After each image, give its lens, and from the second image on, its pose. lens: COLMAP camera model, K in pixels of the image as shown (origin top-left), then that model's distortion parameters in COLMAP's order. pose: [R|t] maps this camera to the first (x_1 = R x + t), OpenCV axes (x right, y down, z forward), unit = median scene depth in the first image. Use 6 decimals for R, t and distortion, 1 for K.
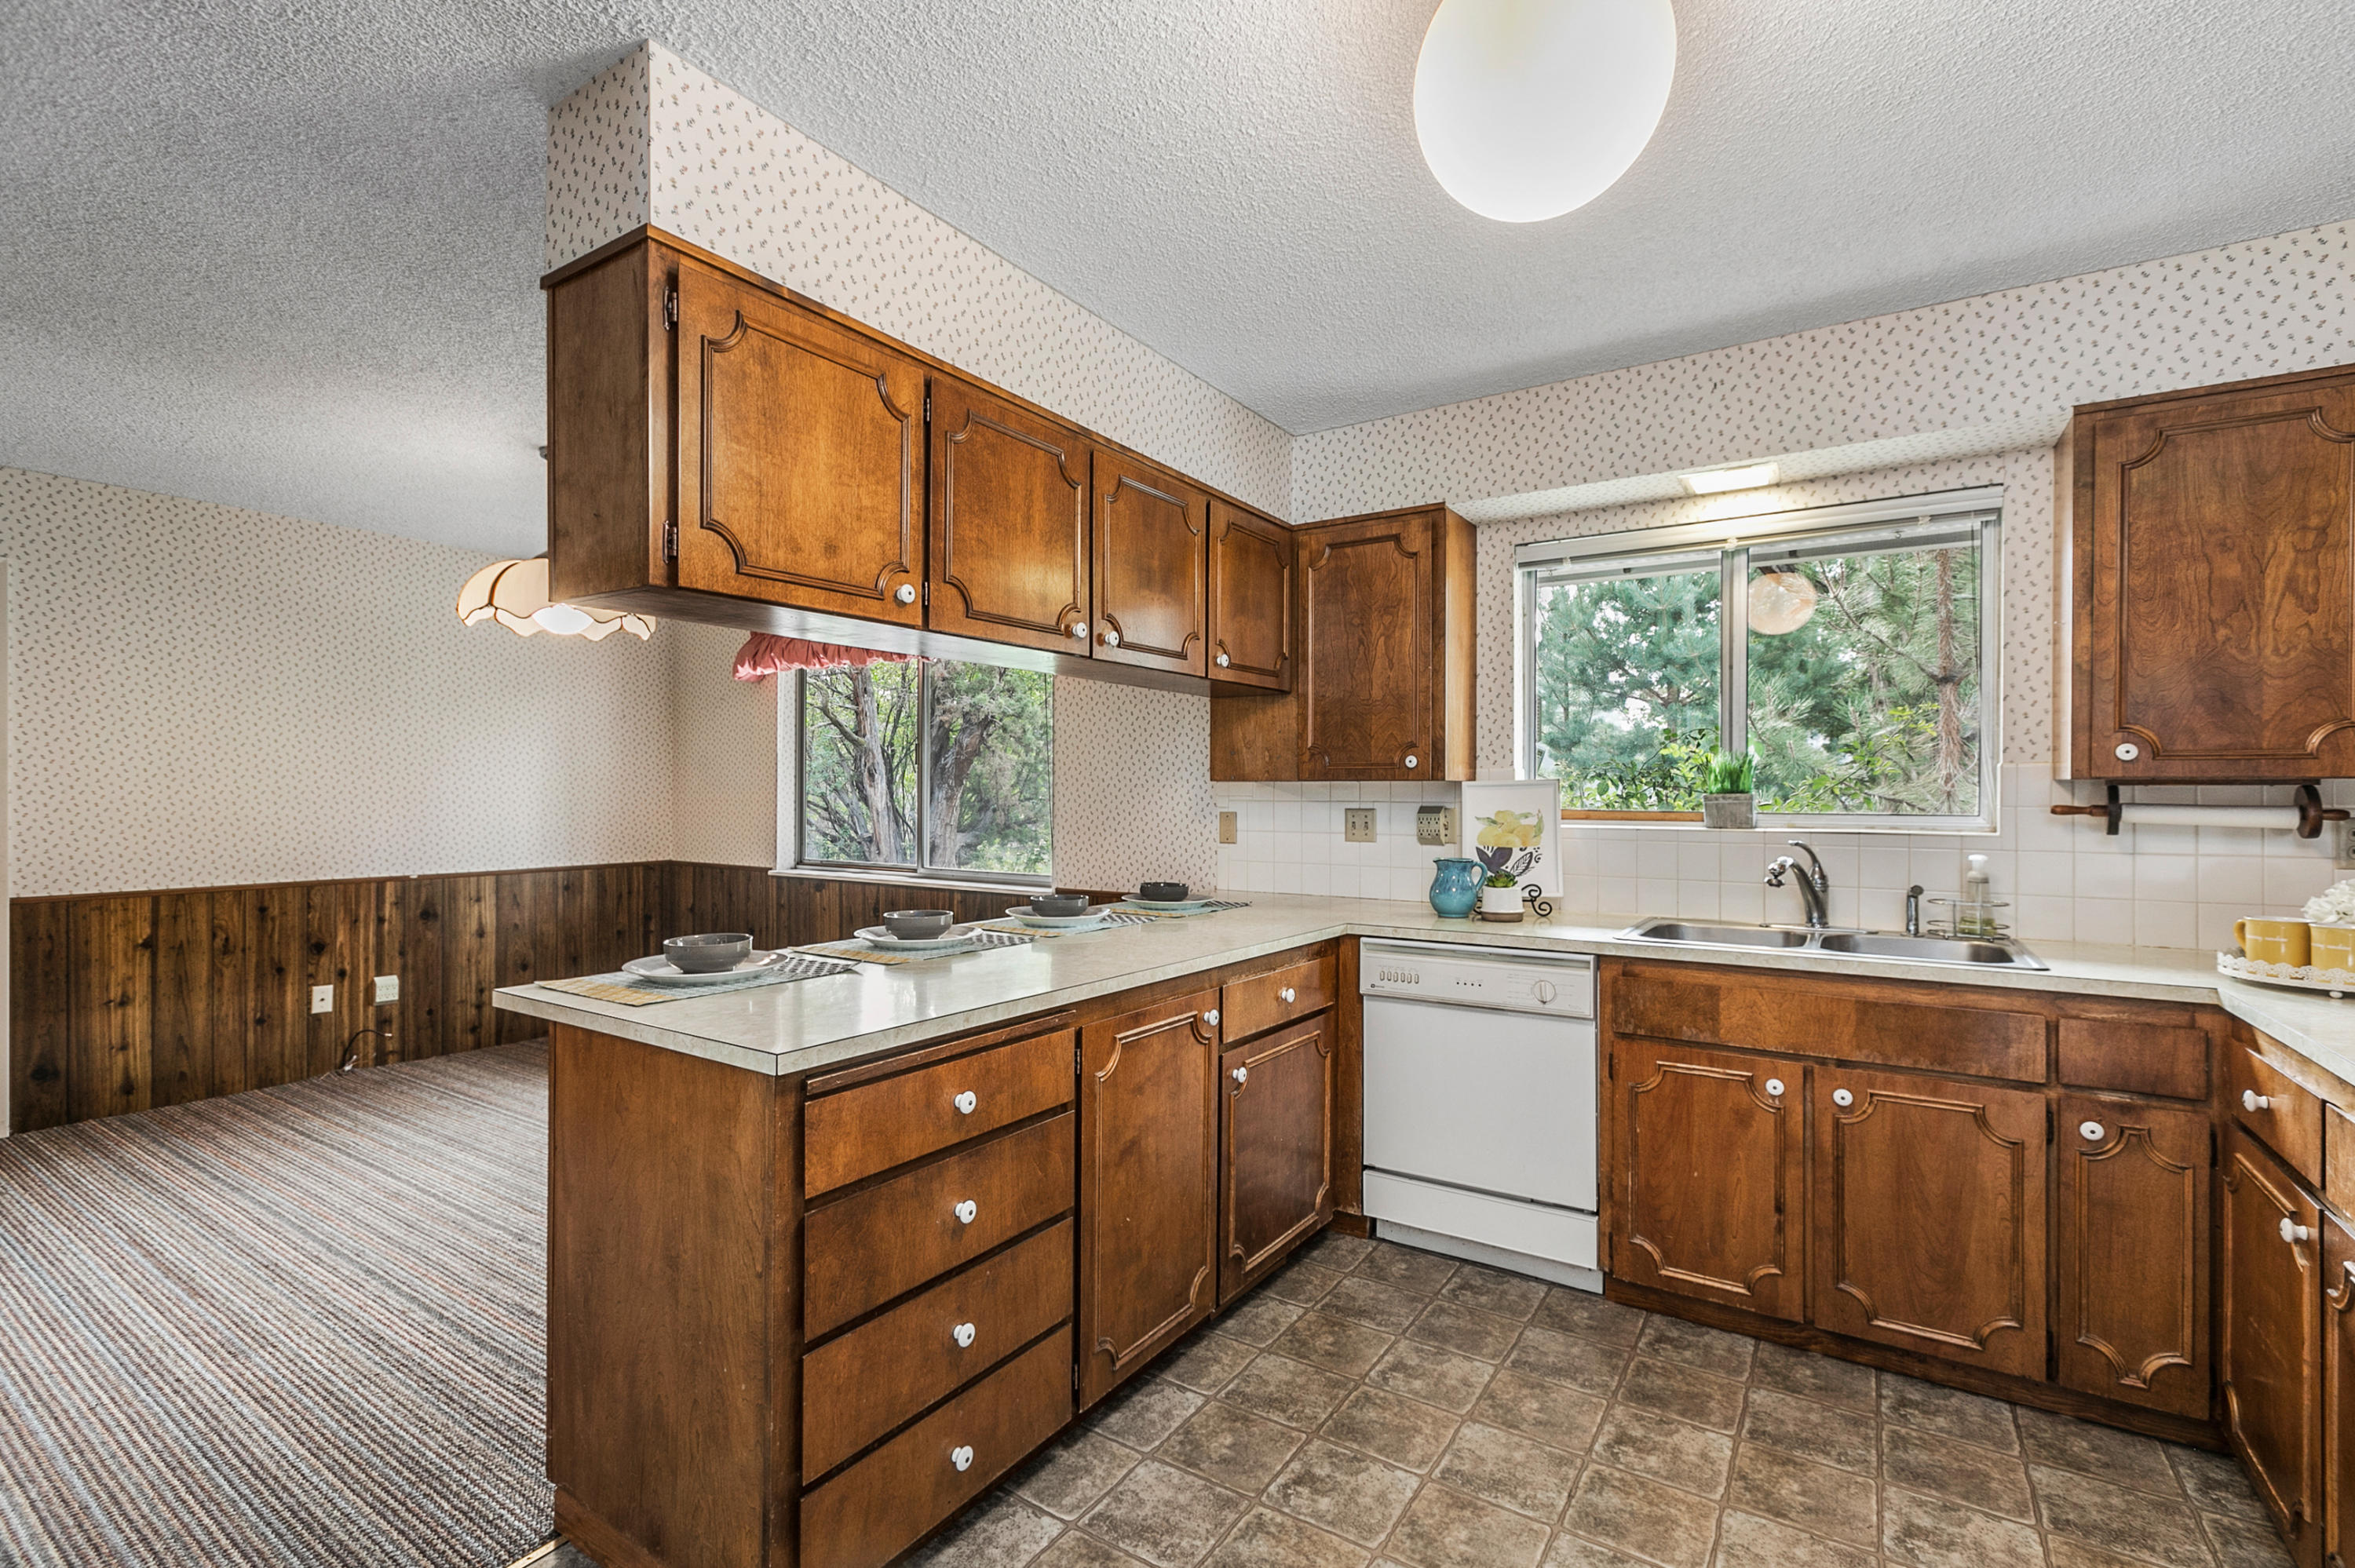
lens RADIAL K [[1045.2, 0, 1190.6], [0, 1045.2, 791.0], [0, 0, 1]] dist [-0.001107, 0.000100]
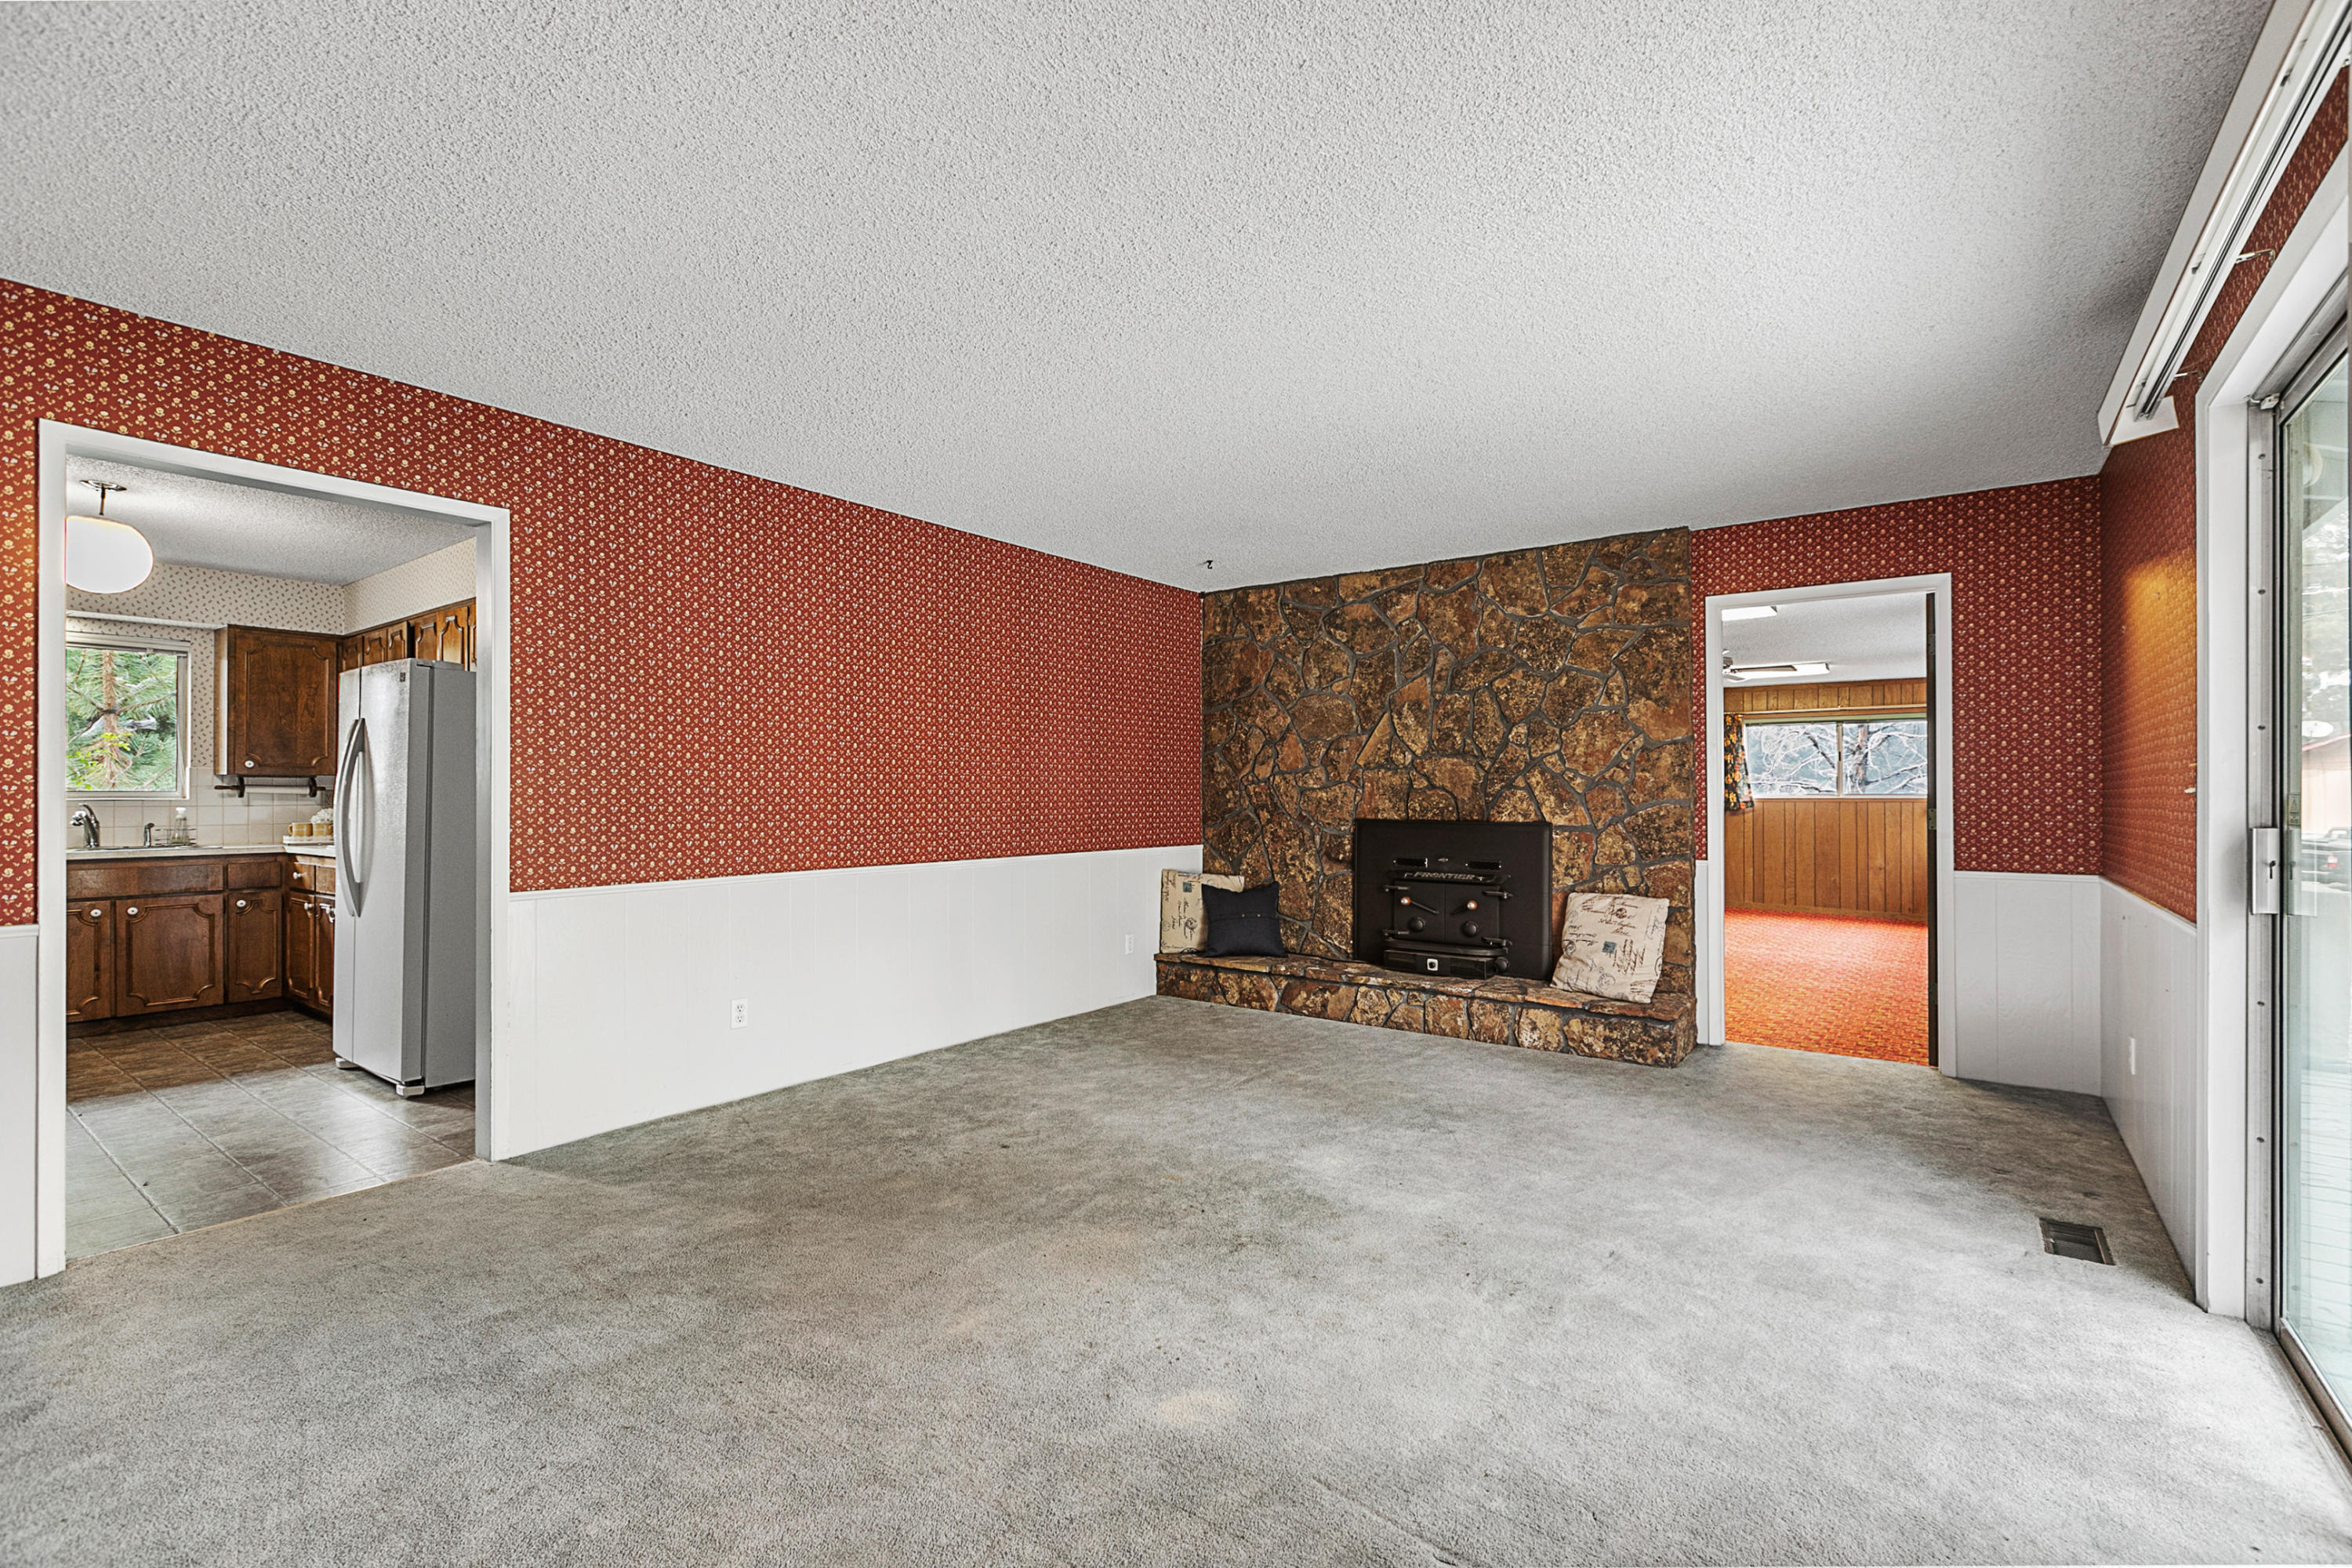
lens RADIAL K [[1044.0, 0, 1187.0], [0, 1044.0, 790.9], [0, 0, 1]] dist [-0.001107, 0.000100]
pose [[0.062006, -0.002462, 0.998073, -1.562885], [0.004643, 0.999987, 0.002179, 0.034739], [-0.998065, 0.004499, 0.062017, -1.501422]]
